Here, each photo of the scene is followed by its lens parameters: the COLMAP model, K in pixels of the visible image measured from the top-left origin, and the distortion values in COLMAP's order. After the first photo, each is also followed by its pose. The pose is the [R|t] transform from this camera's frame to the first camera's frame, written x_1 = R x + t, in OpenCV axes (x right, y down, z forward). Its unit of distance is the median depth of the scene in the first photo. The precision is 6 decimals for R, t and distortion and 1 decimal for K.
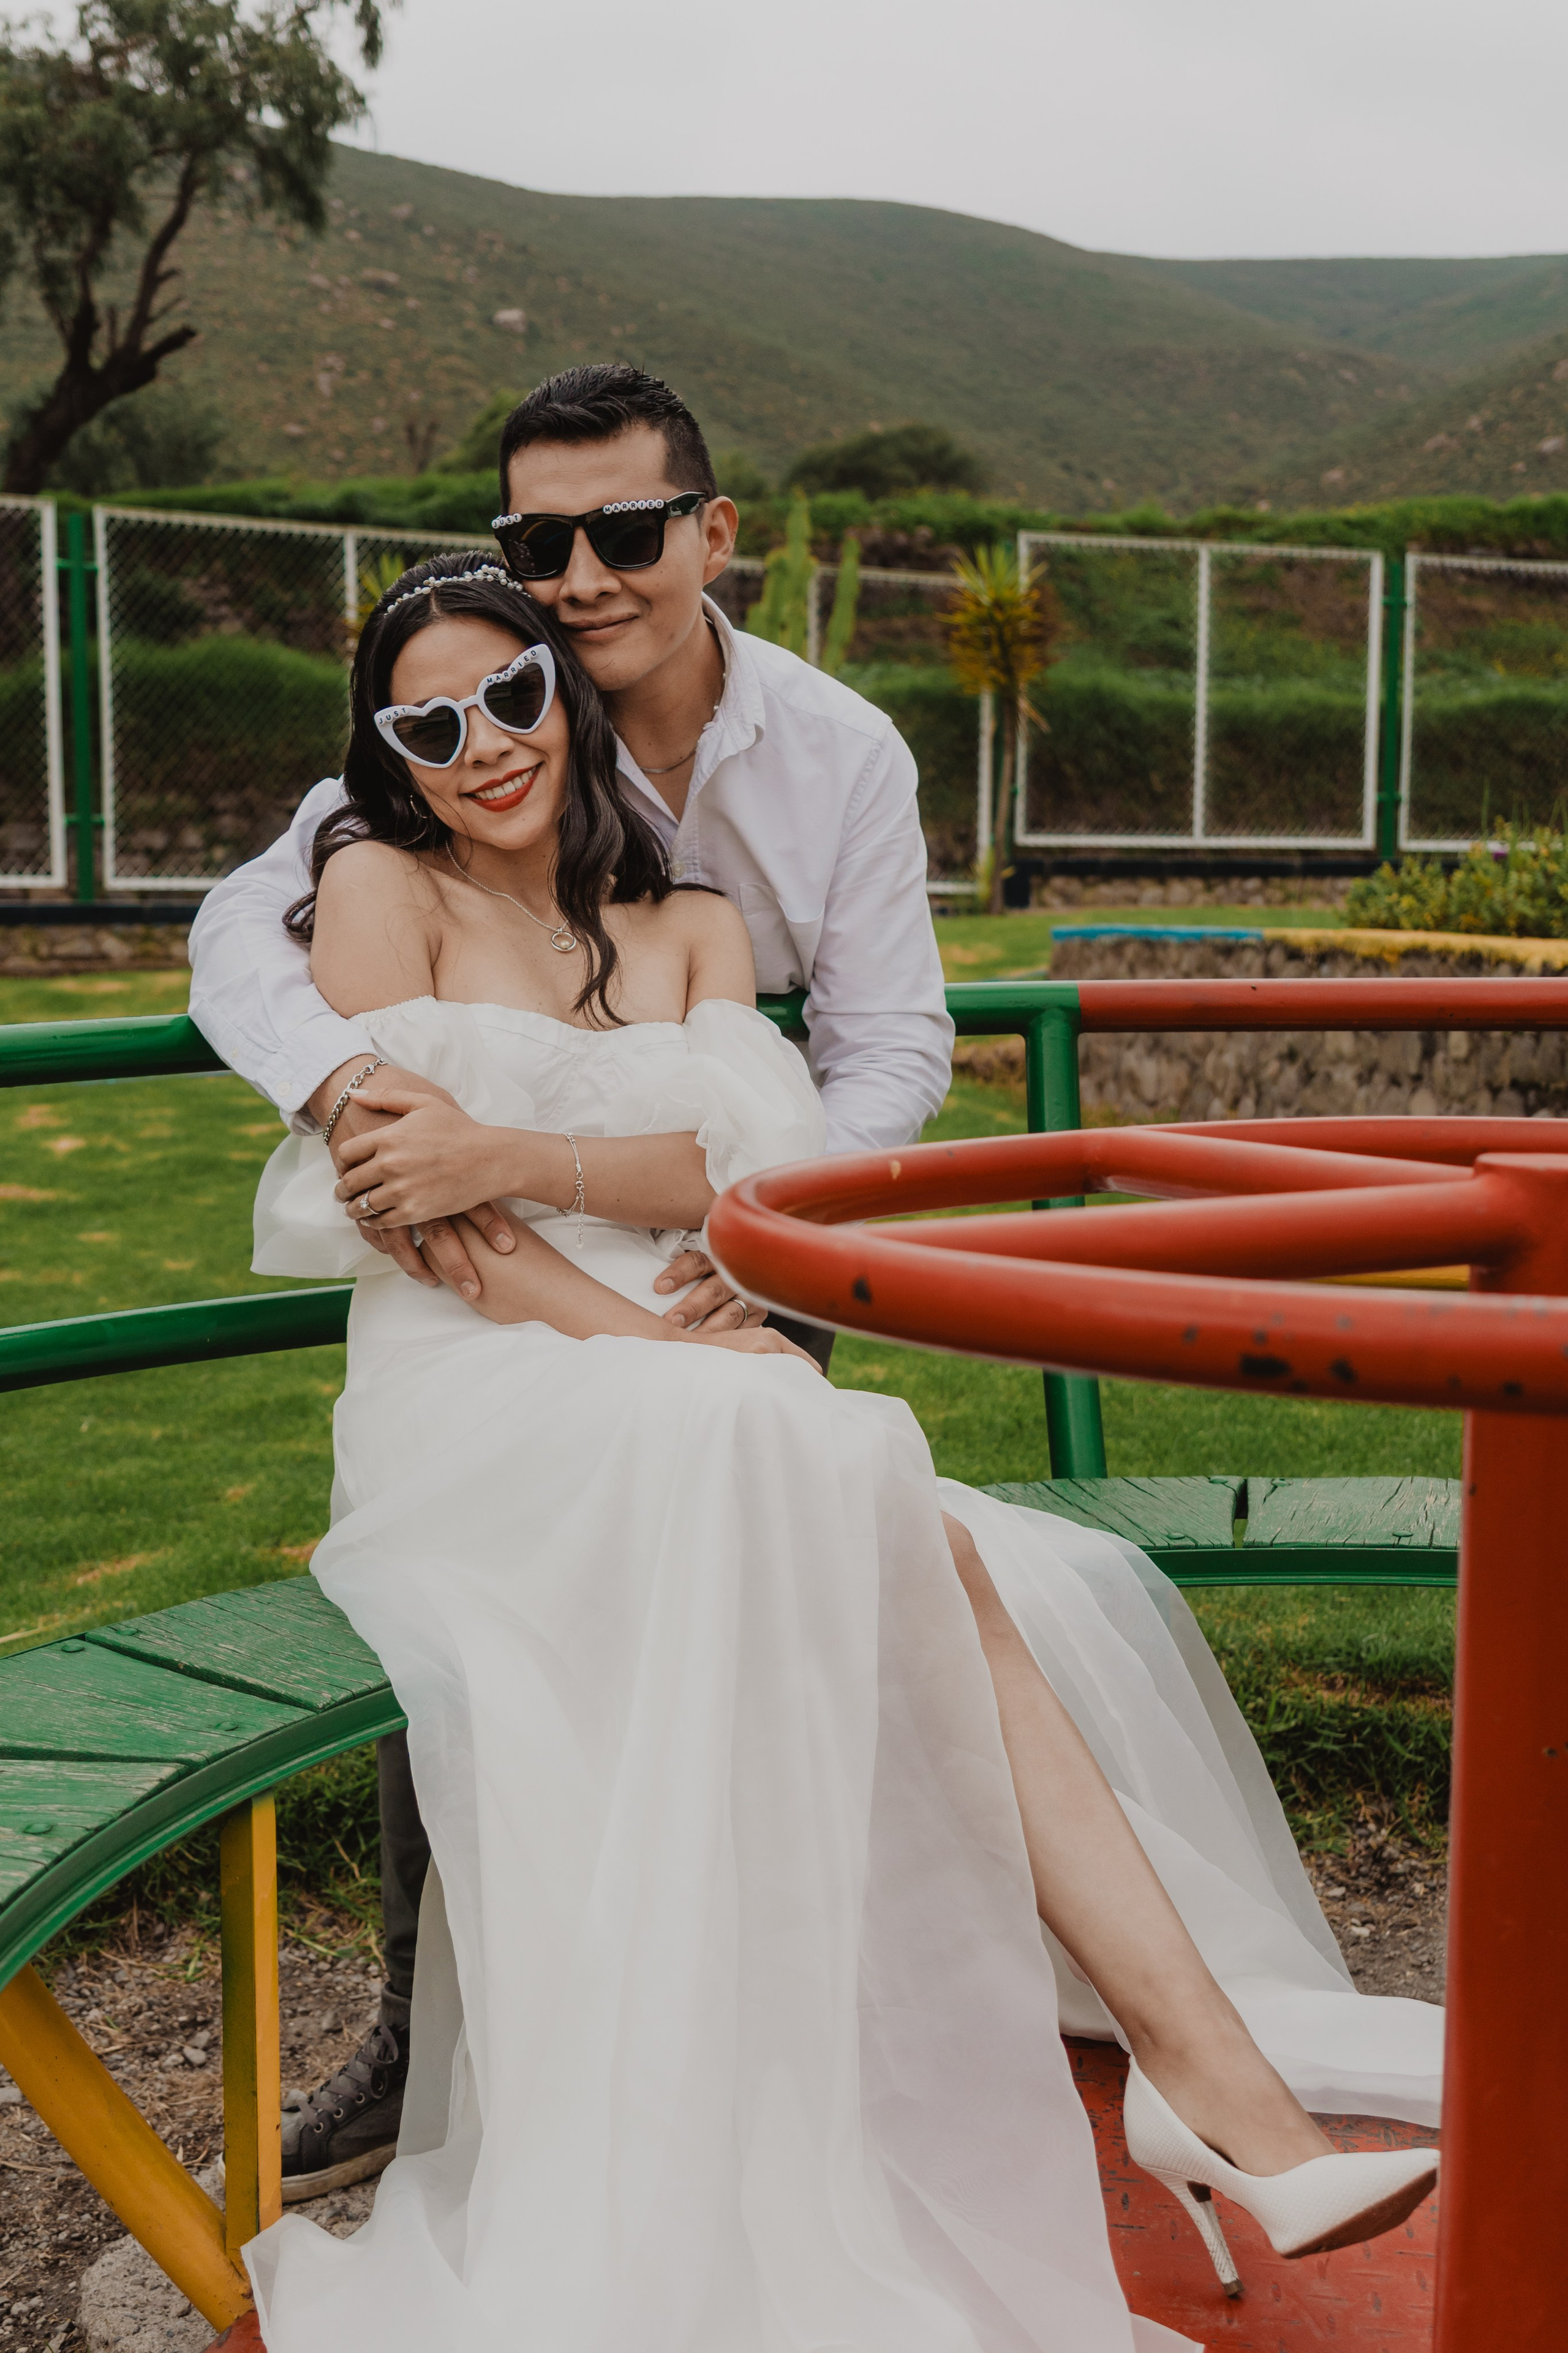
lens RADIAL K [[2545.4, 0, 785.9], [0, 2545.4, 1170.0], [0, 0, 1]] dist [0.001136, 0.008249]
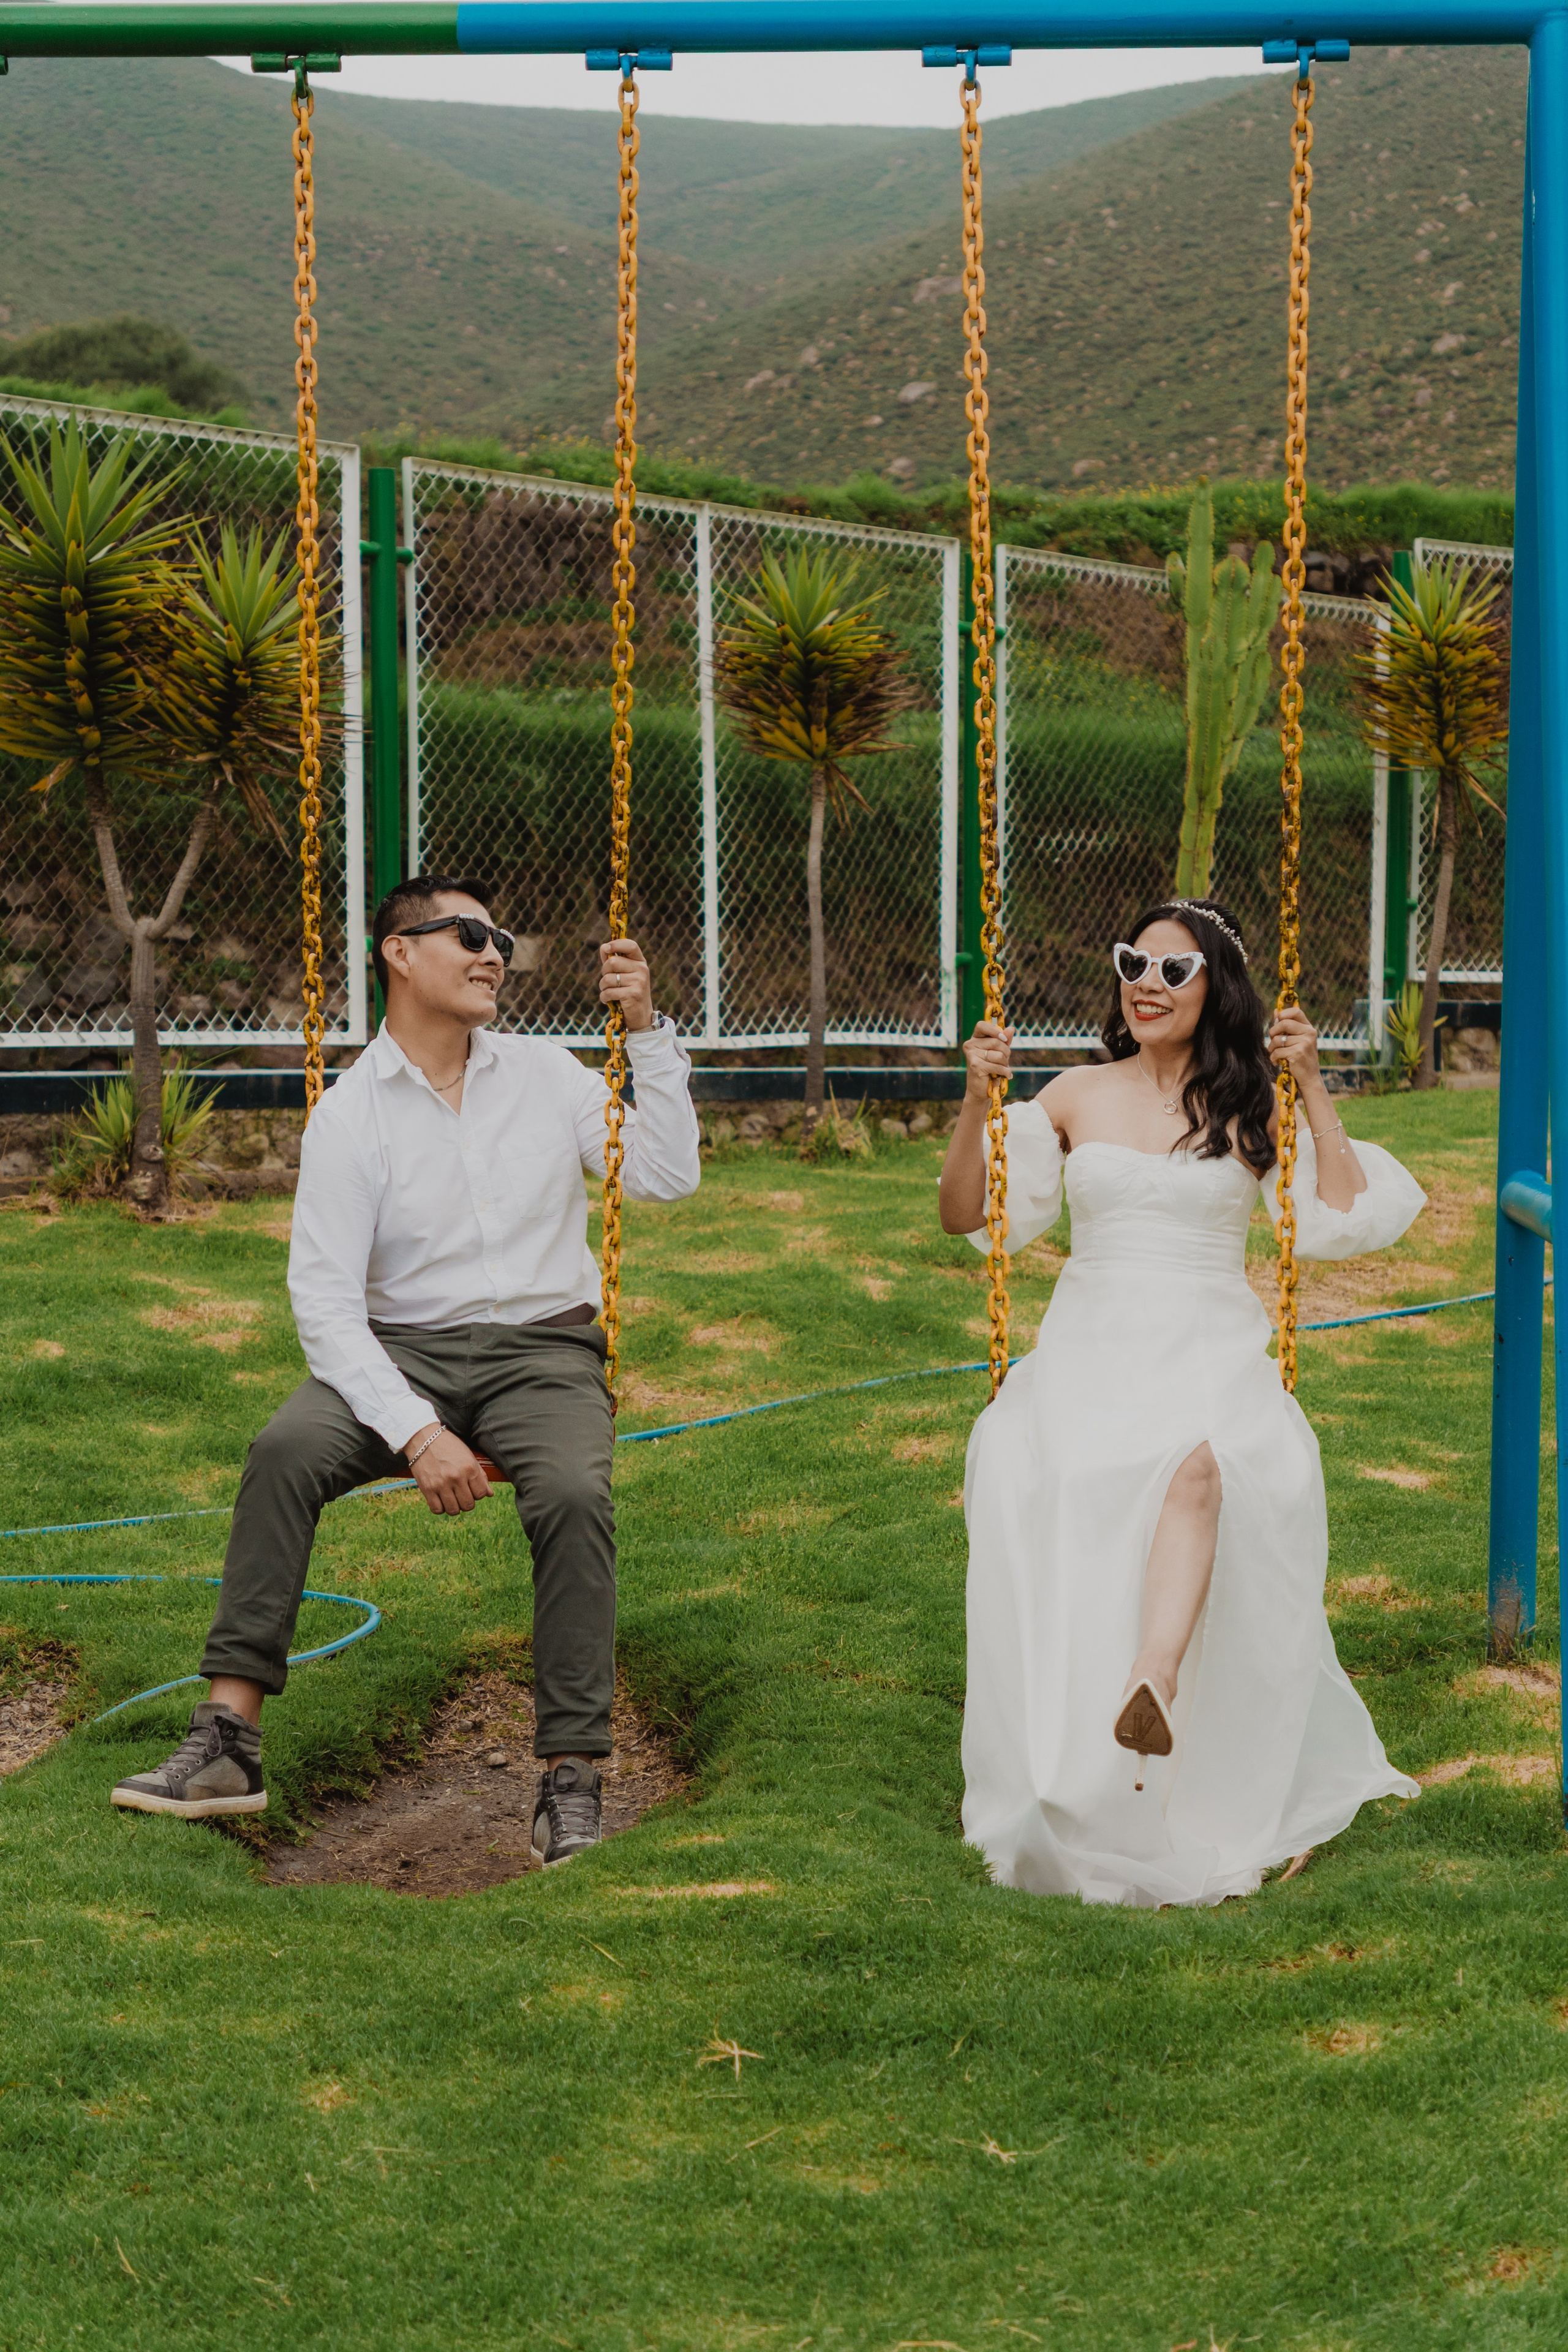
lens RADIAL K [[3742.6, 0, 790.9], [0, 3742.6, 1184.6], [0, 0, 1]] dist [0.032514, 0.164084]
pose [[0.966500, -0.004547, 0.256628, -0.155946], [0.020139, 0.998104, -0.058162, -0.007361], [-0.255877, 0.061382, 0.964759, 0.026063]]
